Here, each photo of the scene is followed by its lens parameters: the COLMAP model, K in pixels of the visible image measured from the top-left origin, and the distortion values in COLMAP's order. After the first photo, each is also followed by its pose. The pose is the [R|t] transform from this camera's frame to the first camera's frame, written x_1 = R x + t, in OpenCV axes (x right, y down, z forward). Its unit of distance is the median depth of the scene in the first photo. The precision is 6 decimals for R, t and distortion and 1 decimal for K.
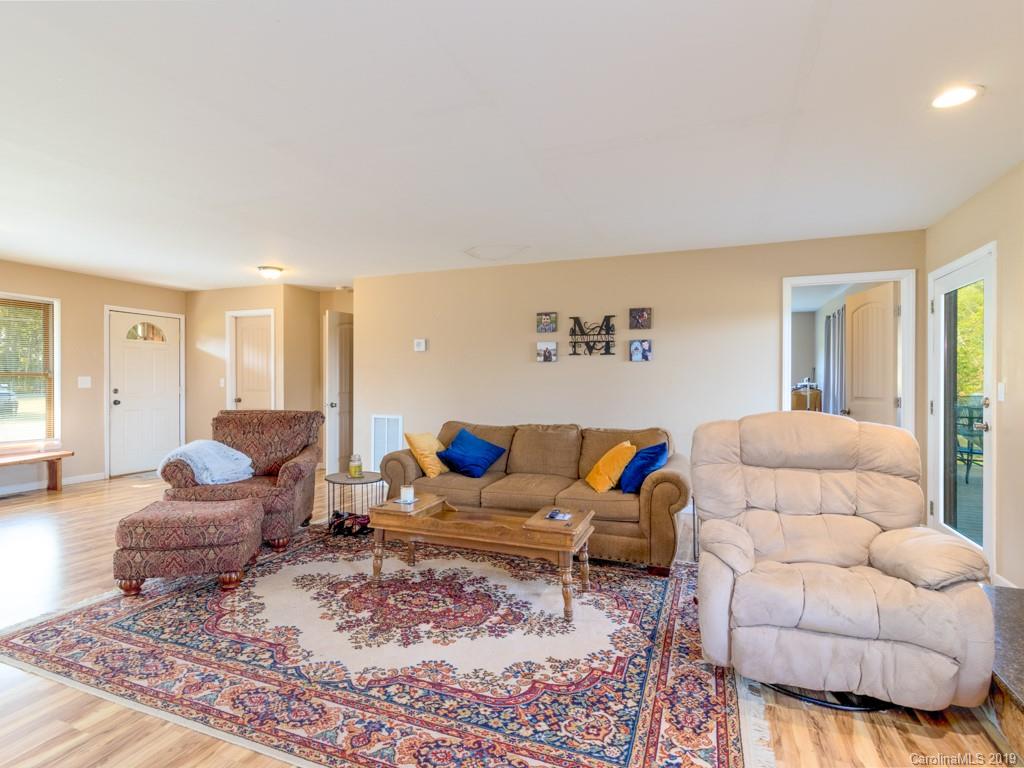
lens RADIAL K [[539.6, 0, 492.6], [0, 539.6, 383.2], [0, 0, 1]] dist [-0.000551, 0.001782]
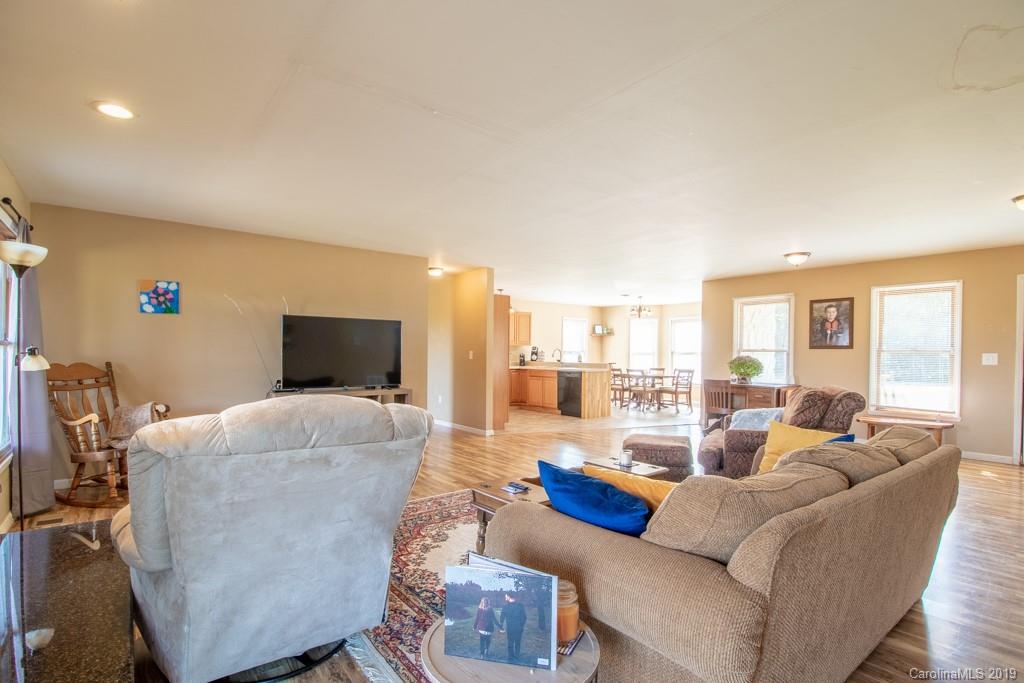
lens RADIAL K [[494.3, 0, 512.0], [0, 494.3, 350.9], [0, 0, 1]] dist [-0.002894, 0.000387]
pose [[-0.483603, -0.008939, -0.875242, 0.953047], [-0.014038, 0.999898, -0.002456, -0.002724], [0.875175, 0.011099, -0.483680, 1.476681]]
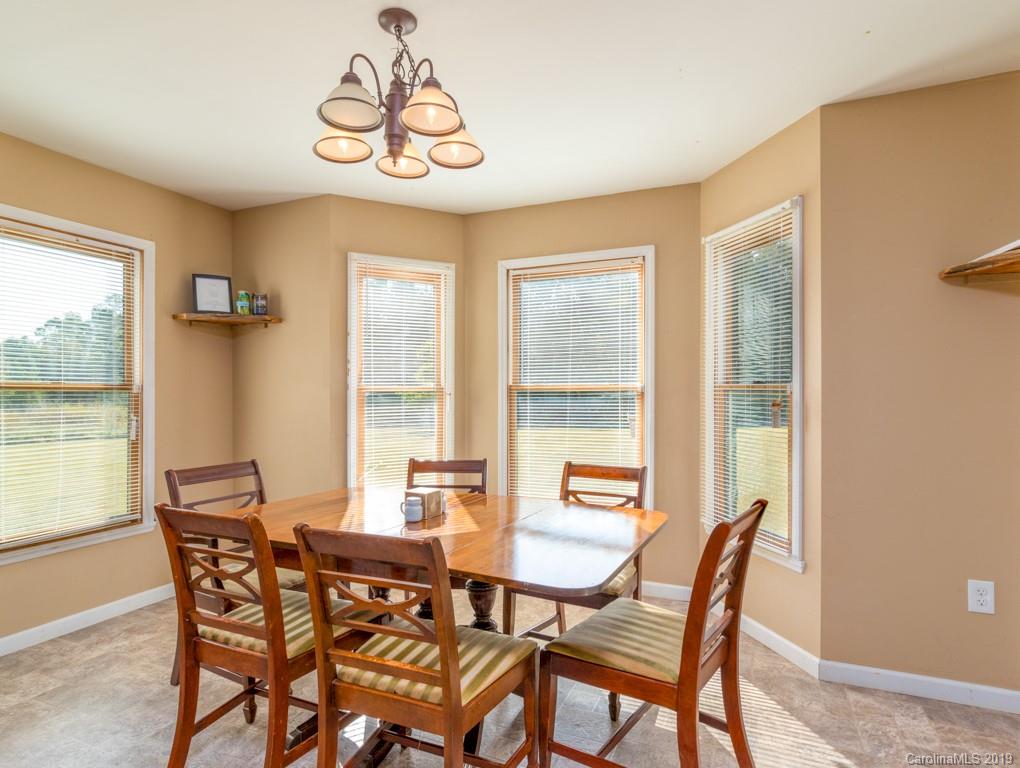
lens RADIAL K [[584.3, 0, 512.2], [0, 584.3, 386.9], [0, 0, 1]] dist [0.000739, -0.000834]
pose [[-0.022845, -0.013020, -0.999654, -2.092109], [-0.004435, 0.999907, -0.012921, -0.007648], [0.999729, 0.004139, -0.022901, 0.671130]]
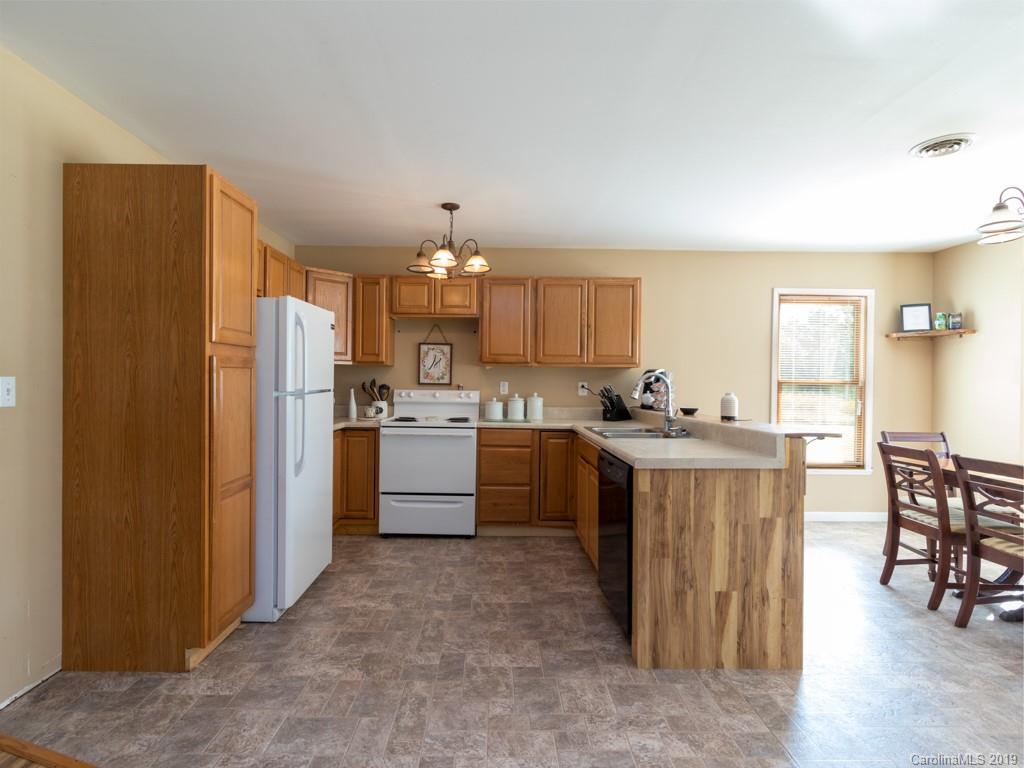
lens RADIAL K [[539.6, 0, 506.4], [0, 539.6, 387.6], [0, 0, 1]] dist [-0.000551, 0.001782]
pose [[-0.915892, -0.008162, -0.401342, -1.515825], [-0.015161, 0.999783, 0.014268, -0.010029], [0.401138, 0.019152, -0.915817, 1.015473]]
